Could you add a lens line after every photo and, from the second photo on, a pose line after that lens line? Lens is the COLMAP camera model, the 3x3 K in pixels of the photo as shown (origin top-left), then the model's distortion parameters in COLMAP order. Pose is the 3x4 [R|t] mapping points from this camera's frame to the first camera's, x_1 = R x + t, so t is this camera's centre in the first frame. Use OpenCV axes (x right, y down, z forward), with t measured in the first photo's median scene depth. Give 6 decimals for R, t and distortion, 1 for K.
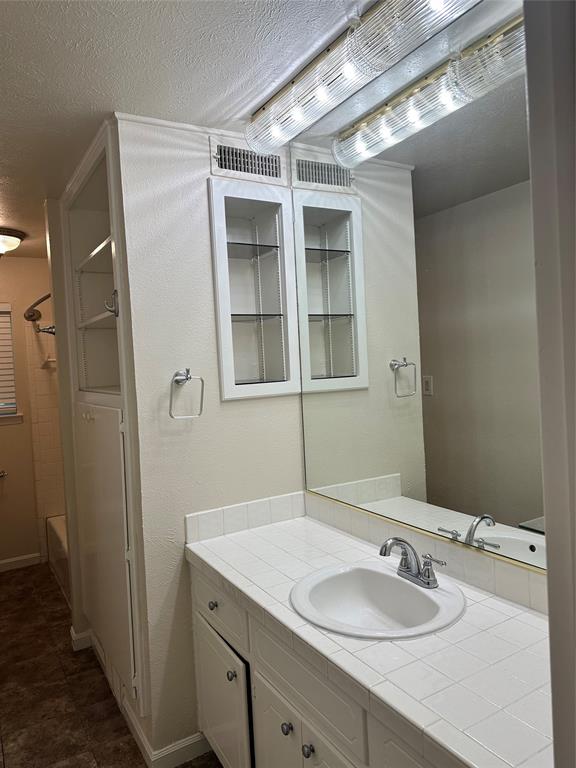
lens RADIAL K [[534.3, 0, 287.7], [0, 534.3, 378.1], [0, 0, 1]] dist [0.044710, -0.051884]
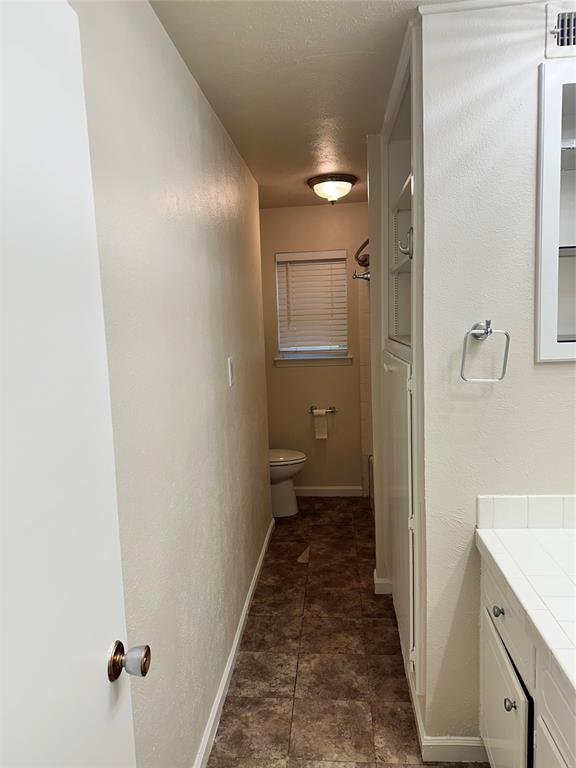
lens RADIAL K [[534.3, 0, 287.7], [0, 534.3, 378.1], [0, 0, 1]] dist [0.044710, -0.051884]
pose [[0.801741, 0.085219, -0.591564, 0.050983], [-0.019507, 0.992986, 0.116610, -0.018217], [0.597353, -0.081952, 0.797780, 0.155220]]
